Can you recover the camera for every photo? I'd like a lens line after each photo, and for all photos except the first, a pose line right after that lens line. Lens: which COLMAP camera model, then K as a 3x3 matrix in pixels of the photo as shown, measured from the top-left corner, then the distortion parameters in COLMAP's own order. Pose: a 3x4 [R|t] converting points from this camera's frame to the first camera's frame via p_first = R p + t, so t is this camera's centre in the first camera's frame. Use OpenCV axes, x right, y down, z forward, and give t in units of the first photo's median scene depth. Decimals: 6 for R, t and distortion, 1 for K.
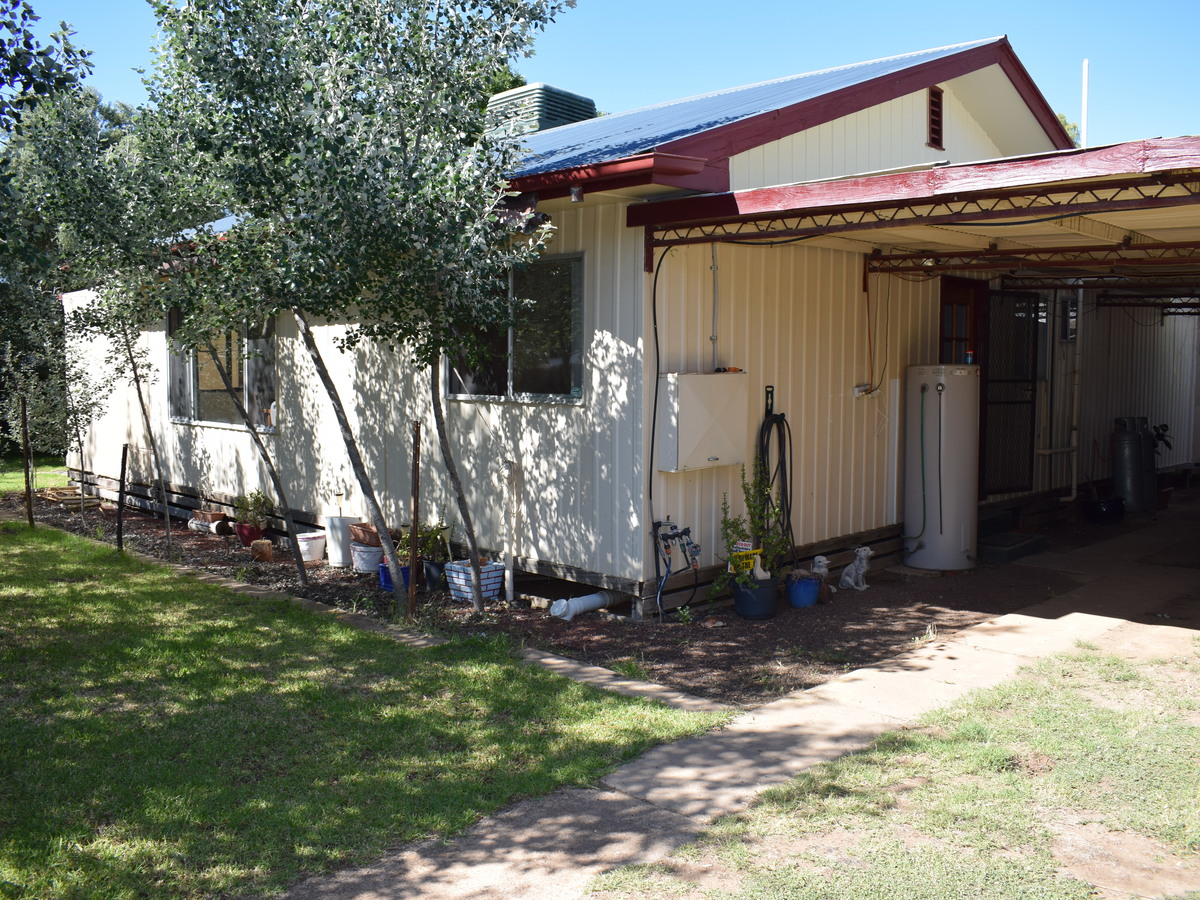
lens RADIAL K [[1049.5, 0, 600.0], [0, 1049.5, 450.0], [0, 0, 1]] dist [-0.104974, 0.019185]
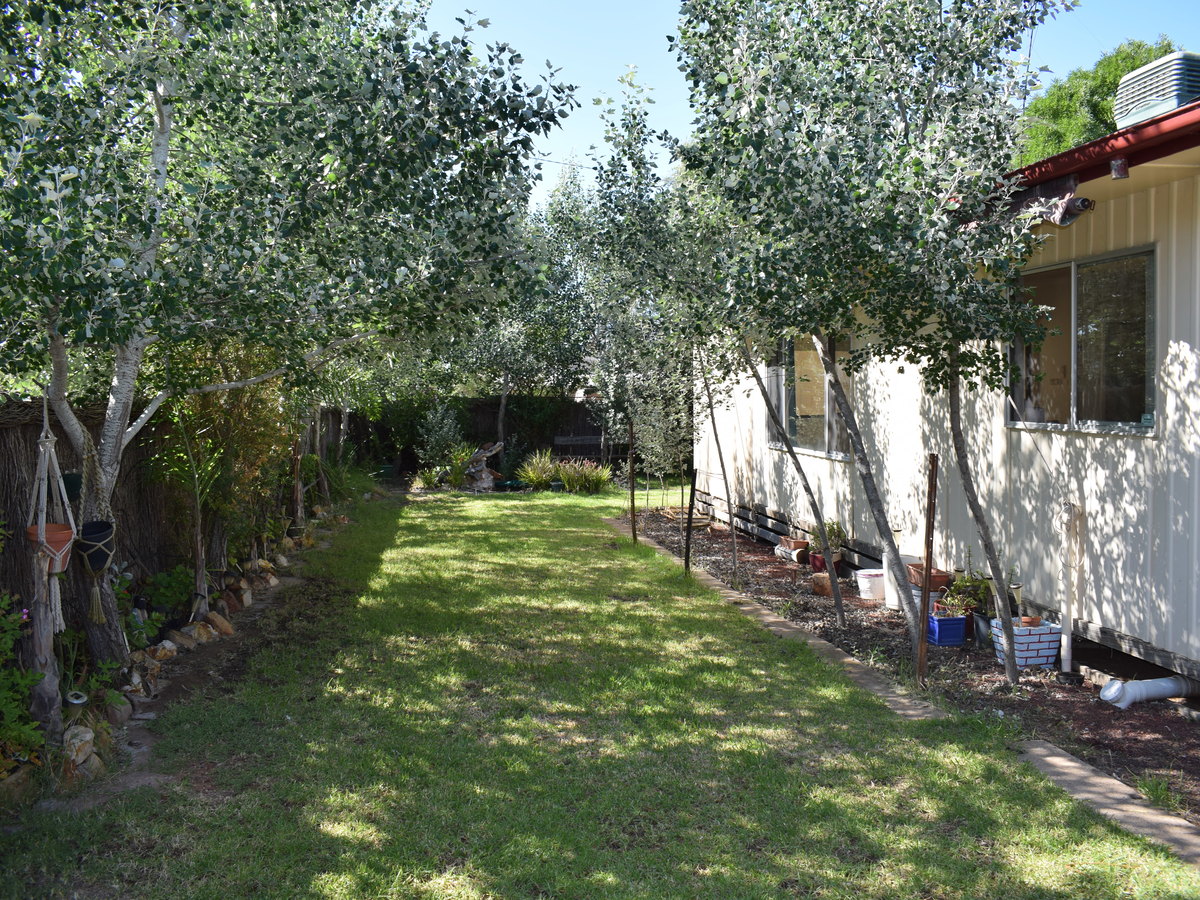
lens RADIAL K [[1049.5, 0, 600.0], [0, 1049.5, 450.0], [0, 0, 1]] dist [-0.104974, 0.019185]
pose [[0.800585, 0.016581, -0.598990, 0.105127], [-0.030327, 0.999457, -0.012867, -0.010195], [0.598451, 0.028466, 0.800653, 0.134310]]
